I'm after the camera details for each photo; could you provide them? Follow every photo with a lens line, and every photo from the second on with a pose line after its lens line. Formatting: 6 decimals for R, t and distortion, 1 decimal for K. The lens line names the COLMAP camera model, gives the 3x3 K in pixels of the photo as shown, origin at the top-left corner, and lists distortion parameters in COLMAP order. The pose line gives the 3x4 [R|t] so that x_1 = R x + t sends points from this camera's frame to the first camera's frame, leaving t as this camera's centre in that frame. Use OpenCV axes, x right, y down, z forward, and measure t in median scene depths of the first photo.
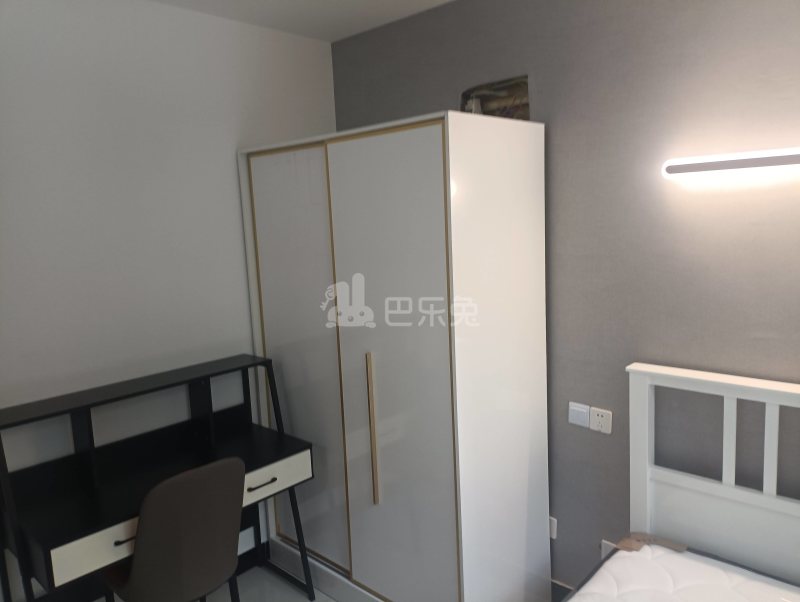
lens RADIAL K [[617.6, 0, 400.1], [0, 617.6, 301.6], [0, 0, 1]] dist [0.028992, -0.003144]
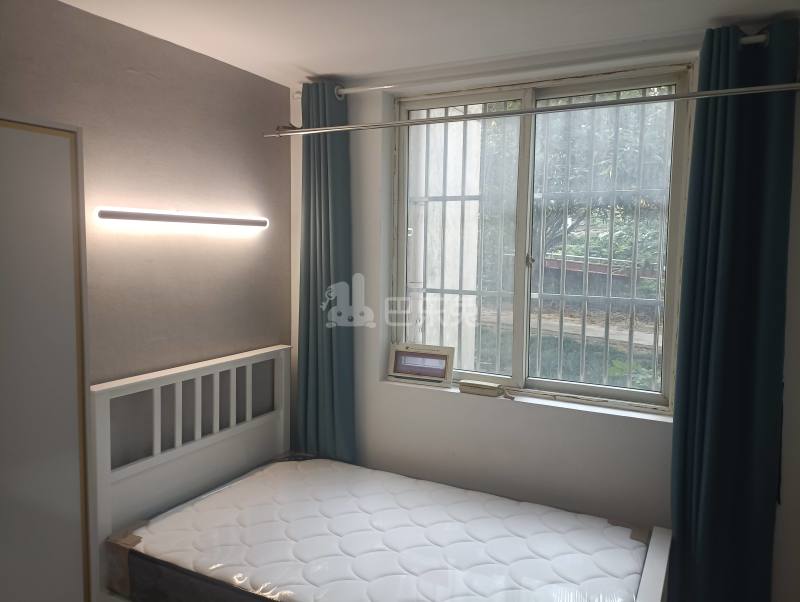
lens RADIAL K [[617.6, 0, 404.3], [0, 617.6, 297.3], [0, 0, 1]] dist [0.028992, -0.003144]
pose [[-0.266584, -0.043988, 0.962807, -0.884062], [0.135883, 0.987265, 0.082729, -0.075760], [-0.954185, 0.152883, -0.257212, 0.797898]]
